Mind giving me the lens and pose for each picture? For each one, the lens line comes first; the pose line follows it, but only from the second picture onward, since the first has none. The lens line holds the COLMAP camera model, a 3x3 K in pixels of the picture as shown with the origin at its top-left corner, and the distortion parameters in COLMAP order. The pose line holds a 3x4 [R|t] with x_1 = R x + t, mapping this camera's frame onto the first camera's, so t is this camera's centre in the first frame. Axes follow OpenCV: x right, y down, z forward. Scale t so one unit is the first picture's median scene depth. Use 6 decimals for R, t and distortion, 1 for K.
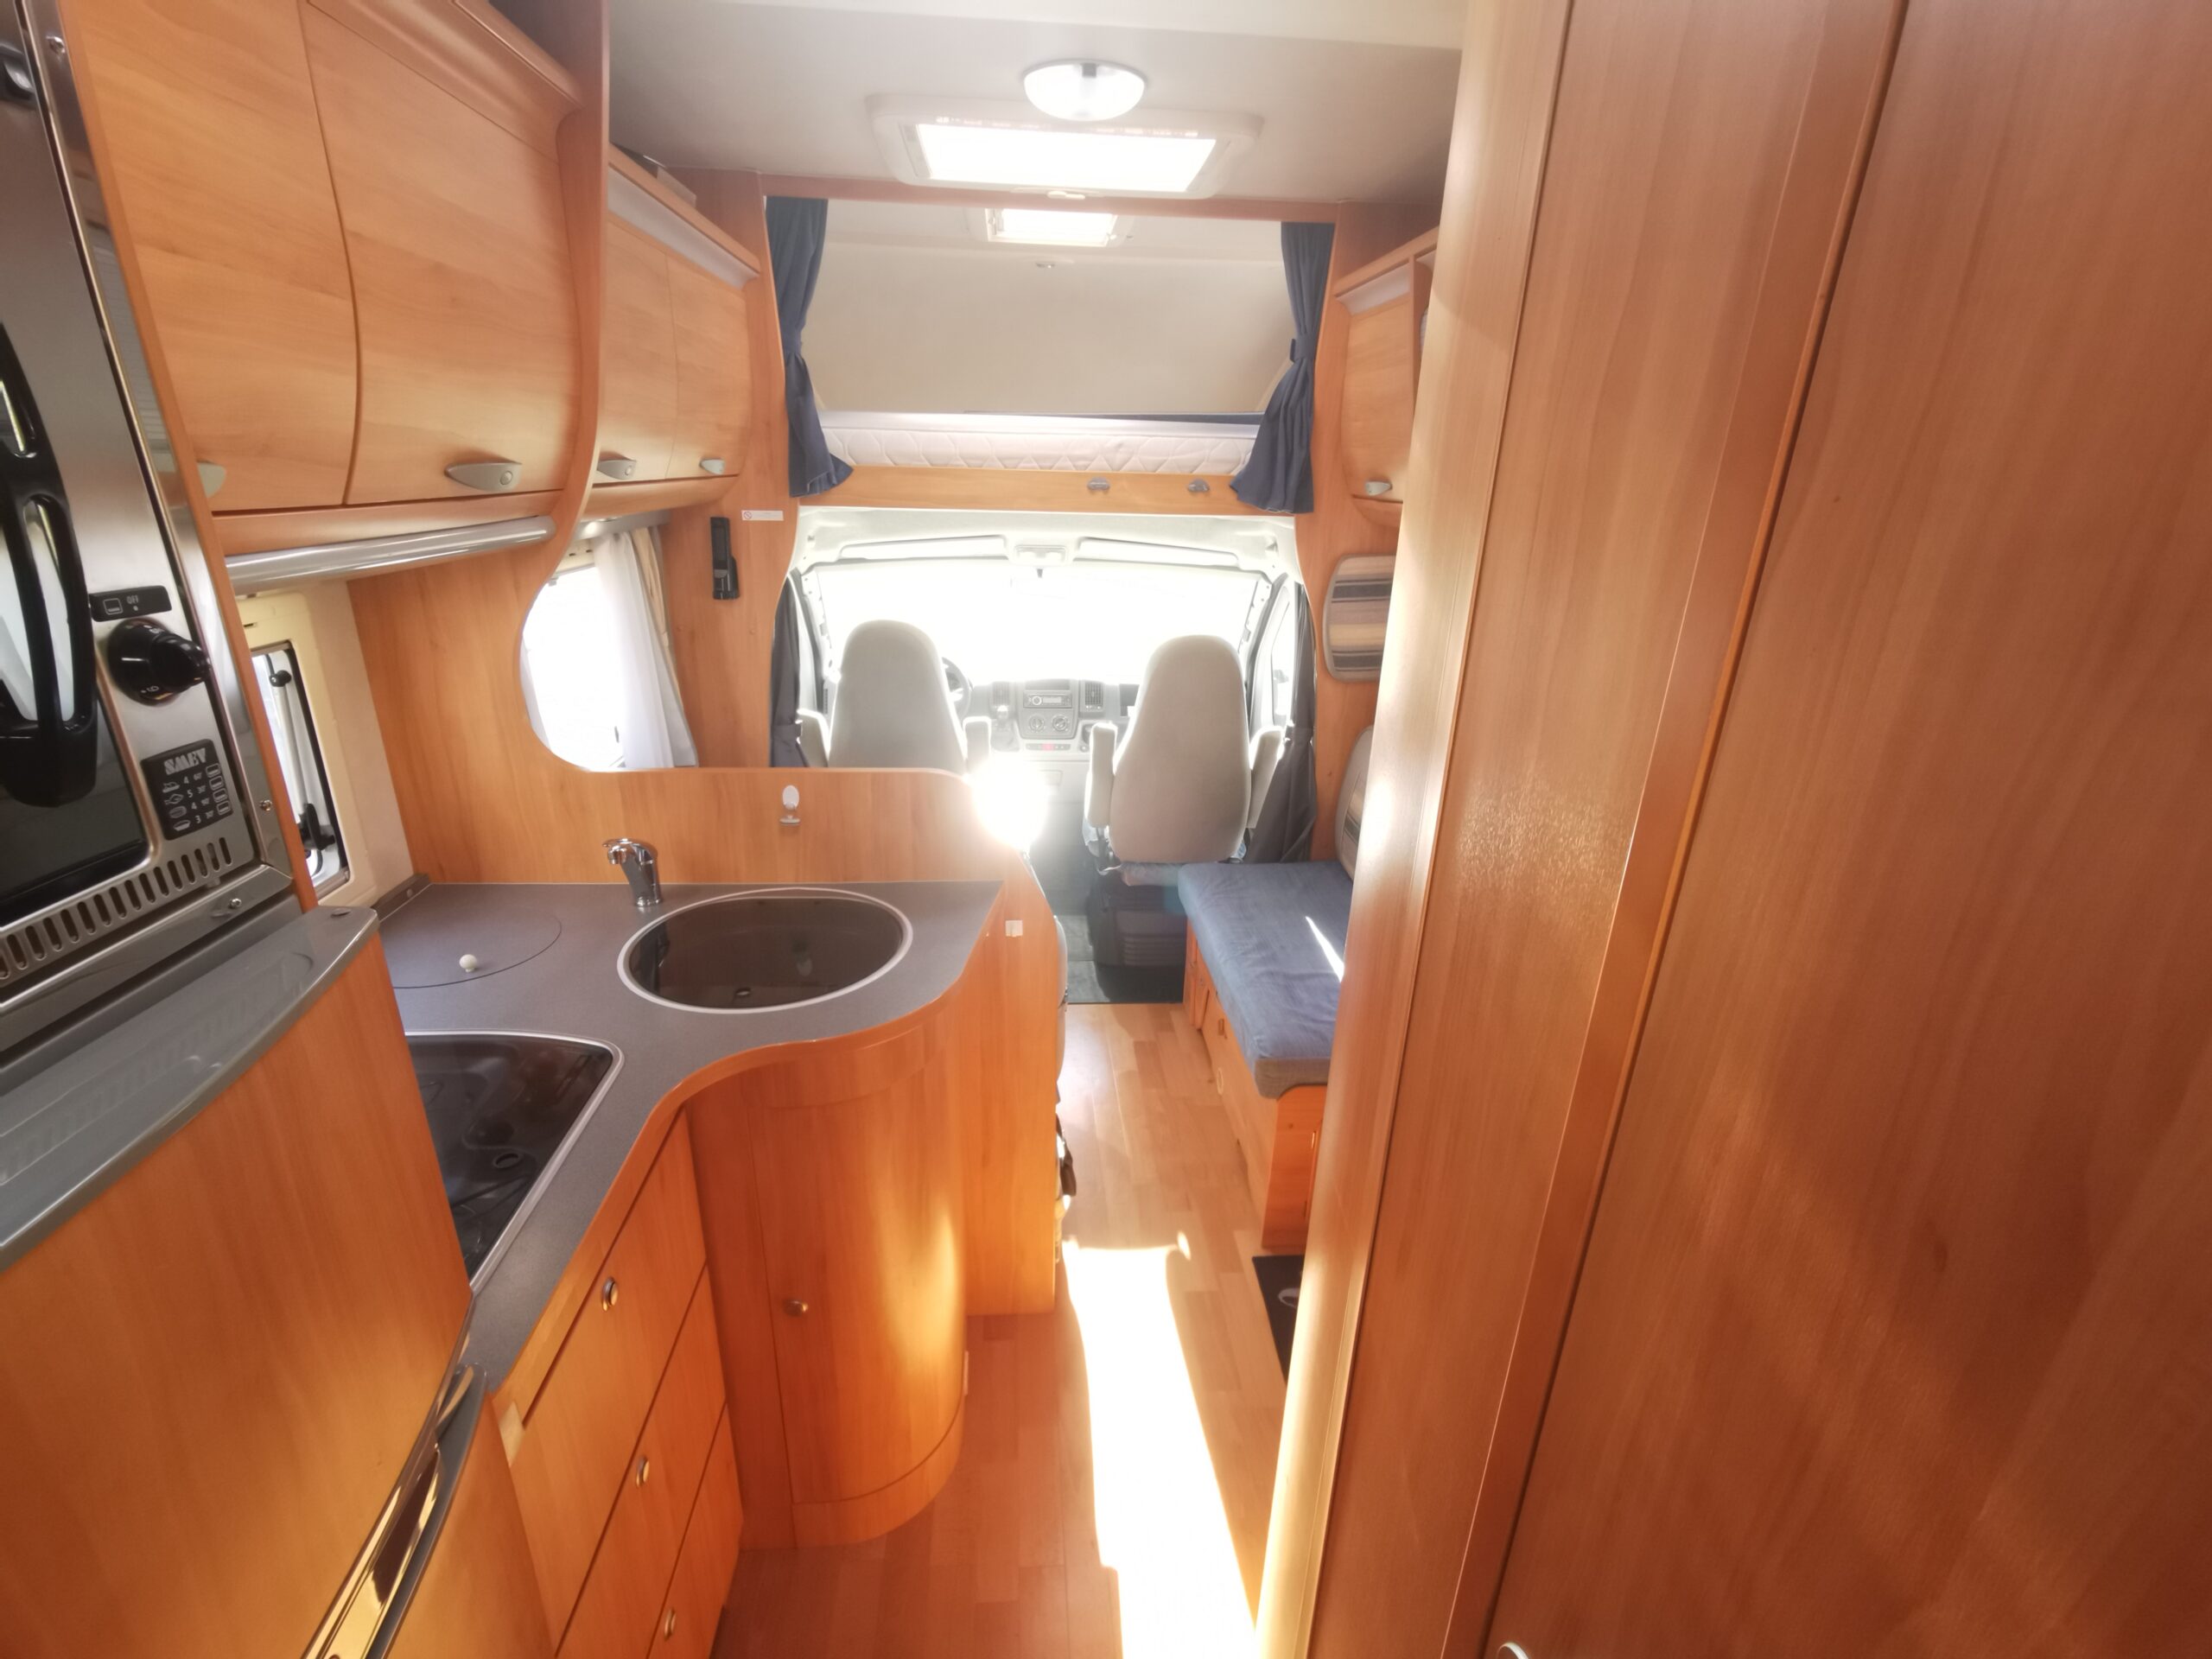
lens RADIAL K [[999.4, 0, 1085.8], [0, 999.4, 838.9], [0, 0, 1]] dist [-0.005126, 0.004906]
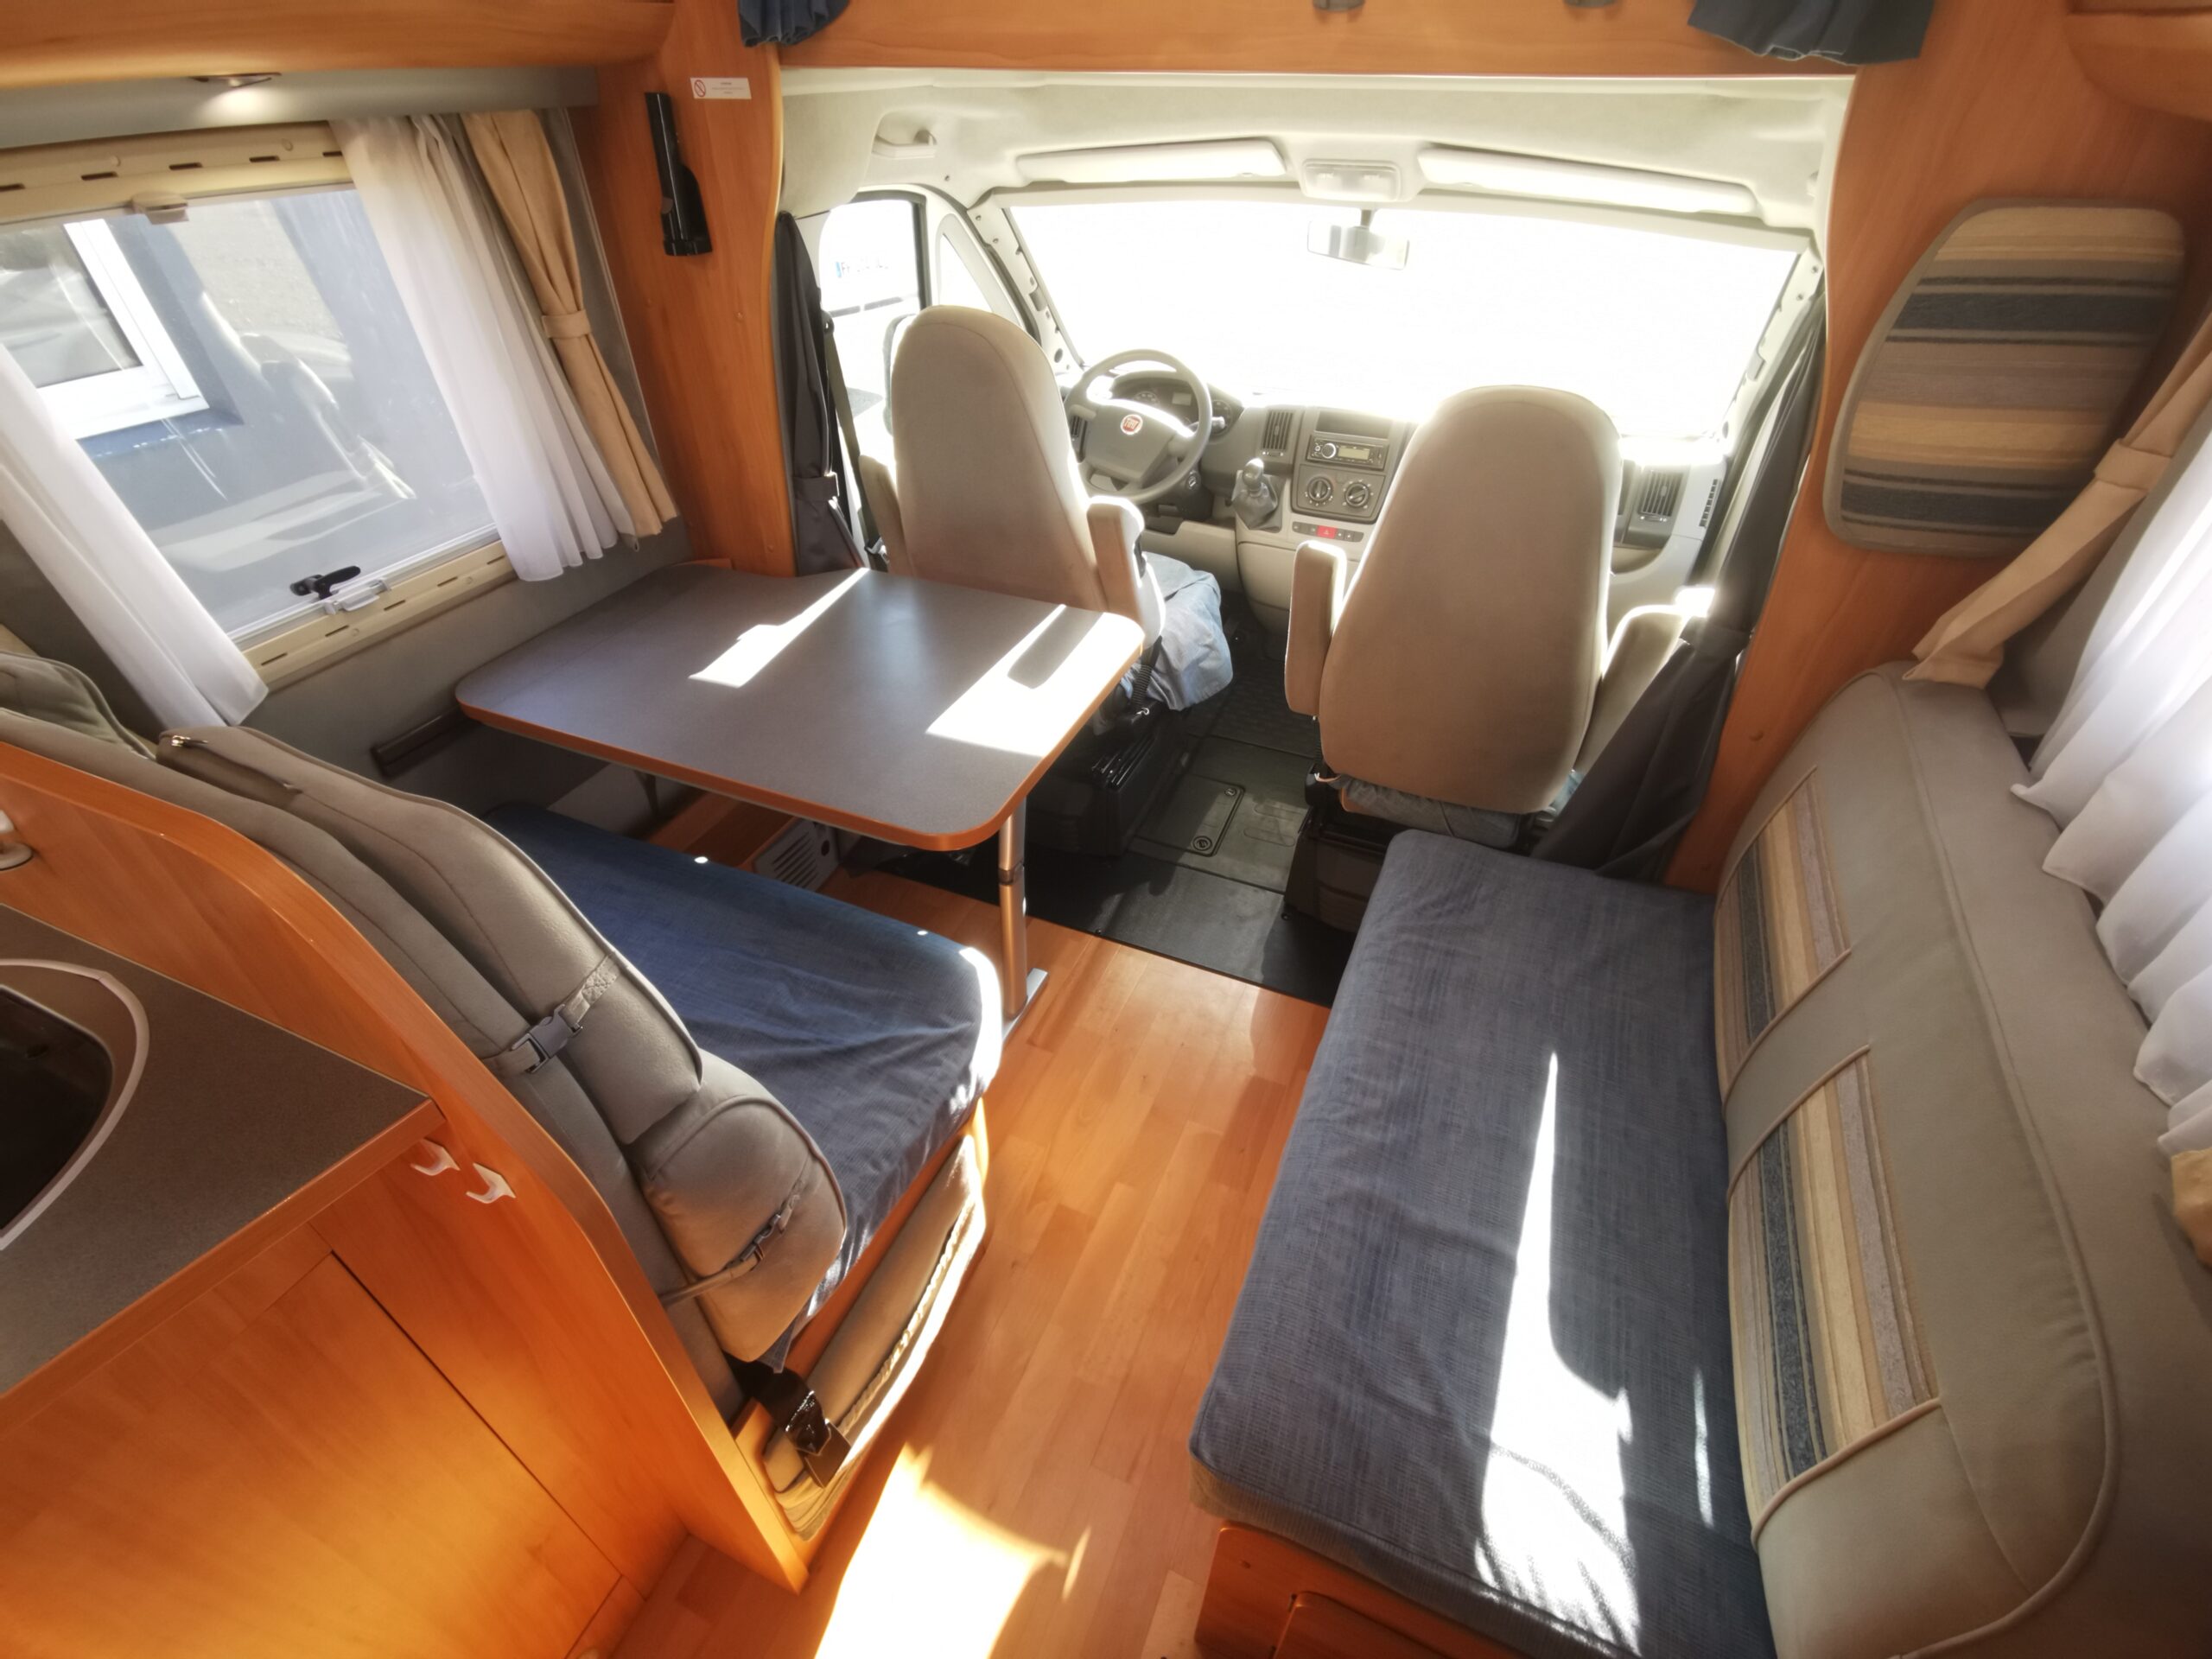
lens RADIAL K [[999.4, 0, 1092.6], [0, 999.4, 838.8], [0, 0, 1]] dist [-0.005126, 0.004906]
pose [[0.883831, 0.271953, -0.380638, 0.176703], [-0.142689, 0.931609, 0.334283, -0.145040], [0.445515, -0.241137, 0.862189, 0.493948]]
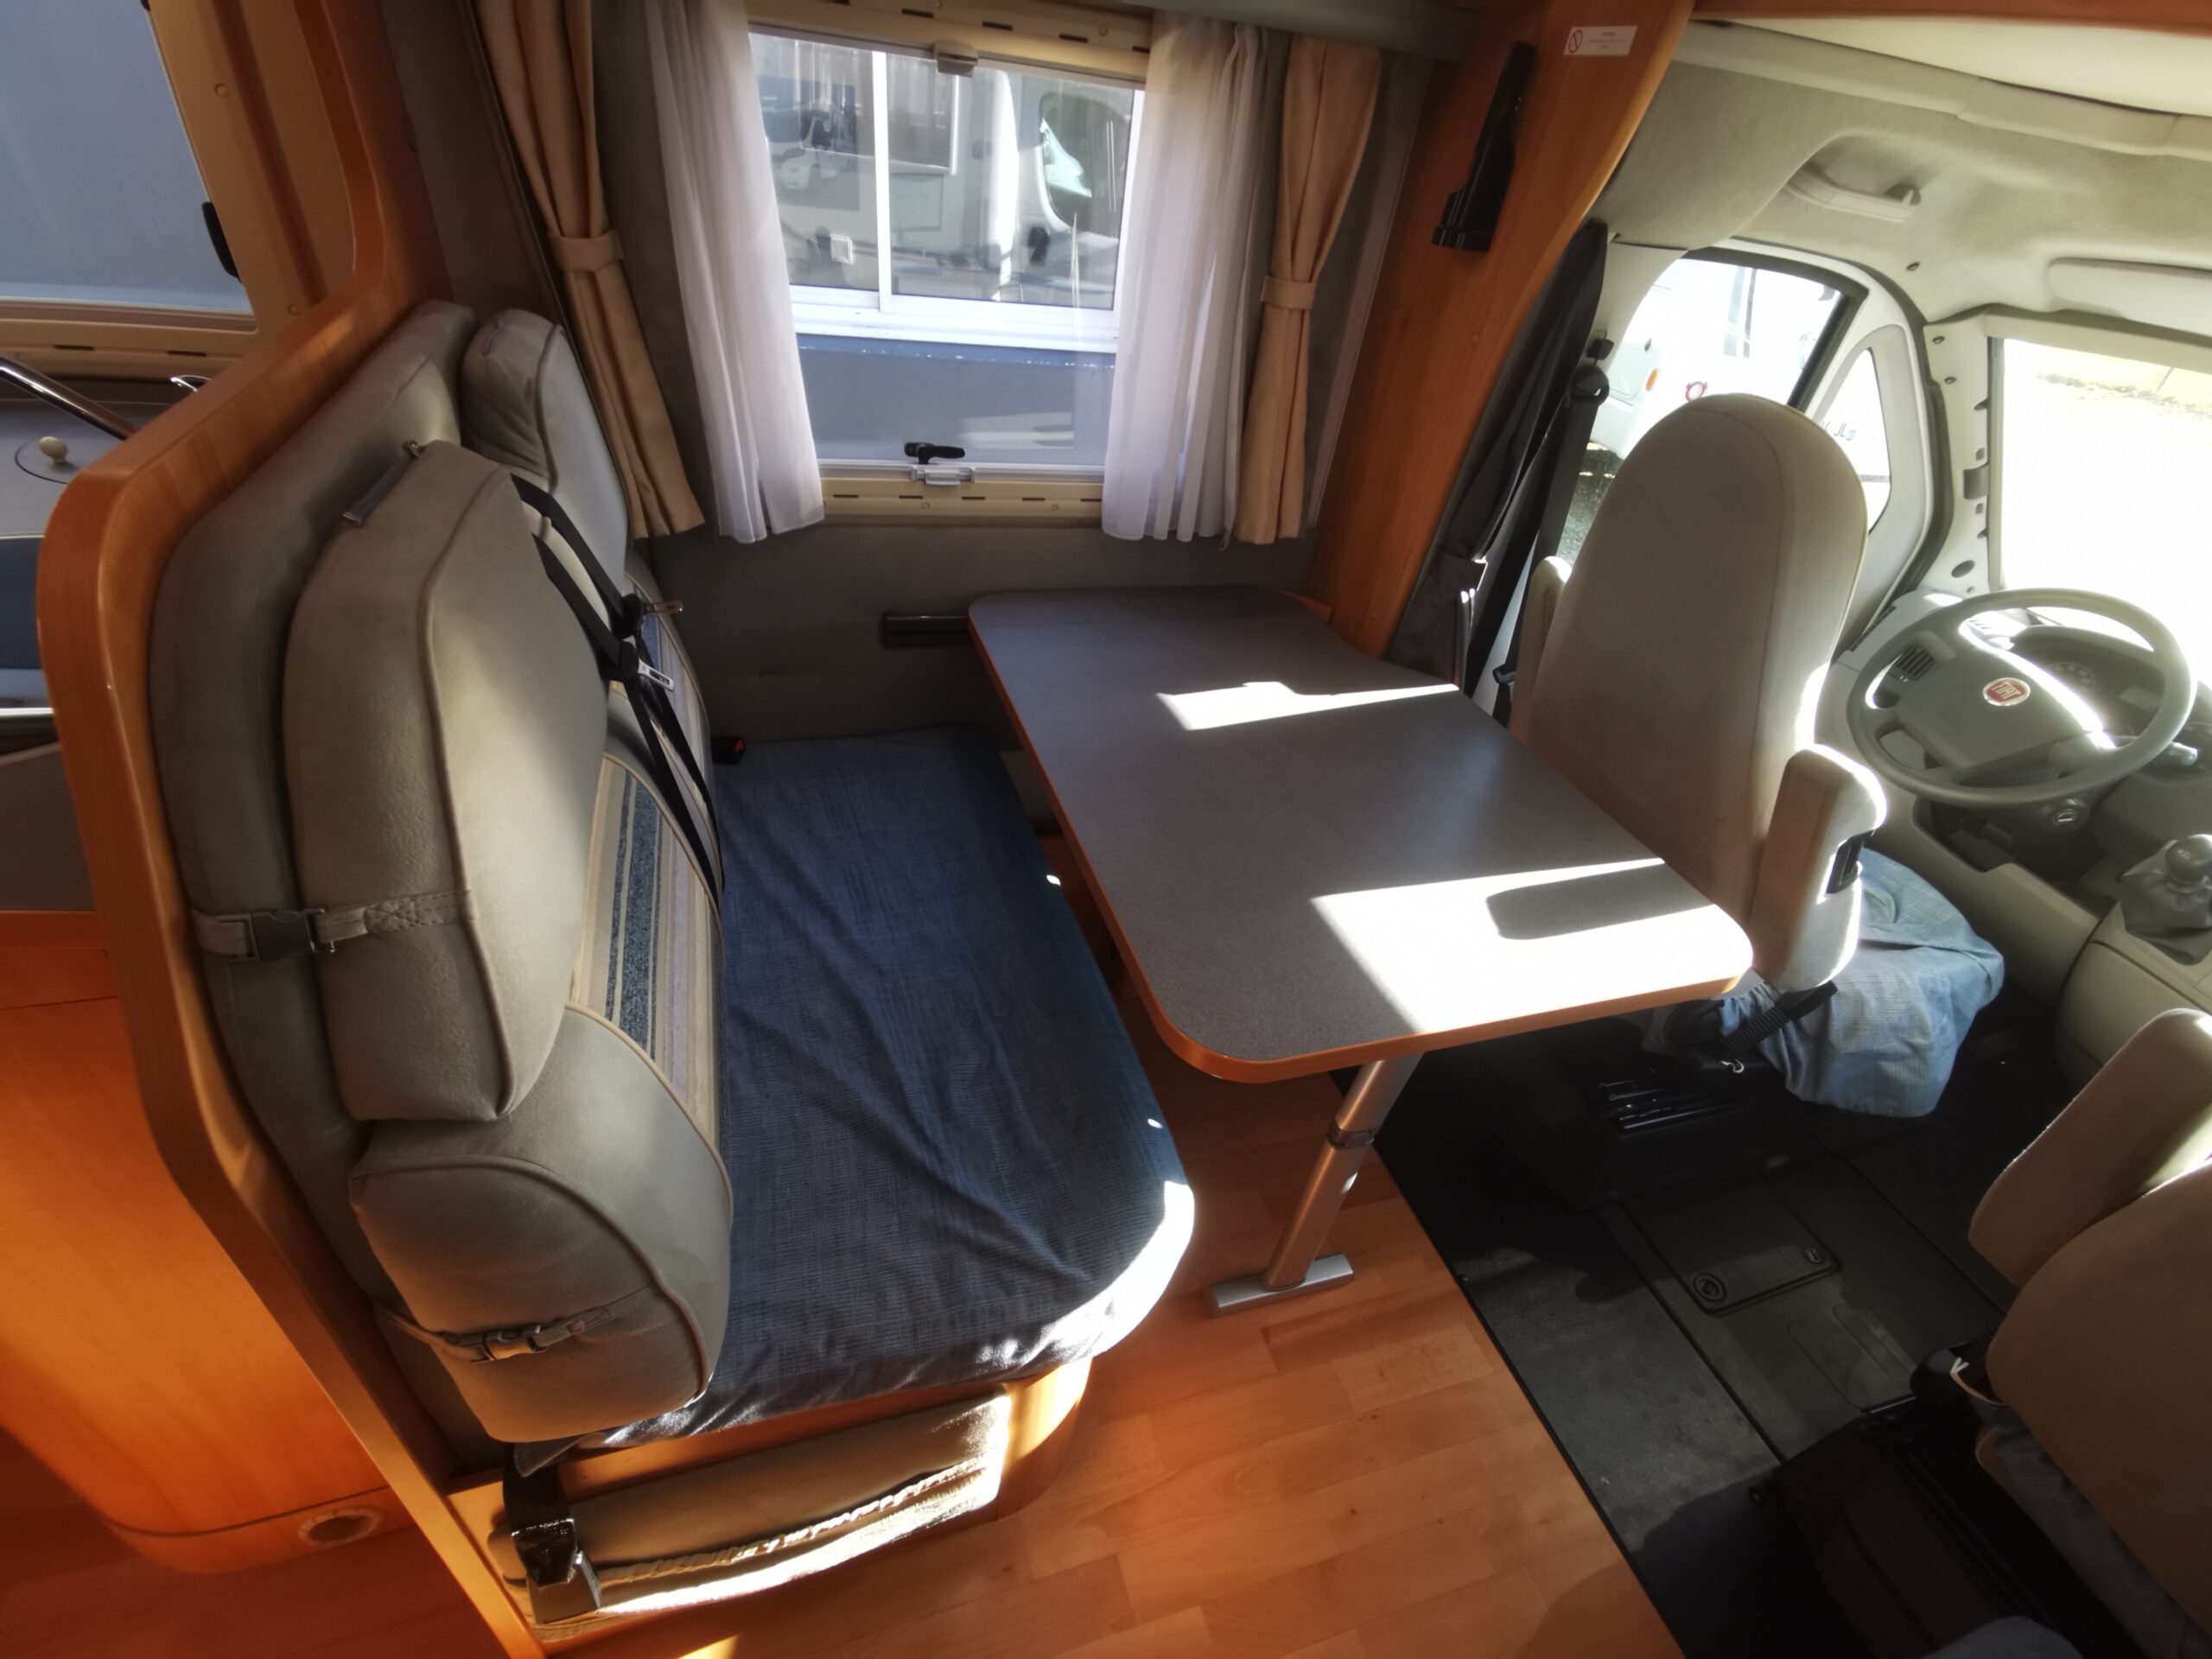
lens RADIAL K [[999.4, 0, 1095.0], [0, 999.4, 840.6], [0, 0, 1]] dist [-0.005126, 0.004906]
pose [[0.232181, 0.586268, -0.776133, 0.136754], [-0.445399, 0.773448, 0.450997, -0.156159], [0.864703, 0.240976, 0.440703, 0.690040]]
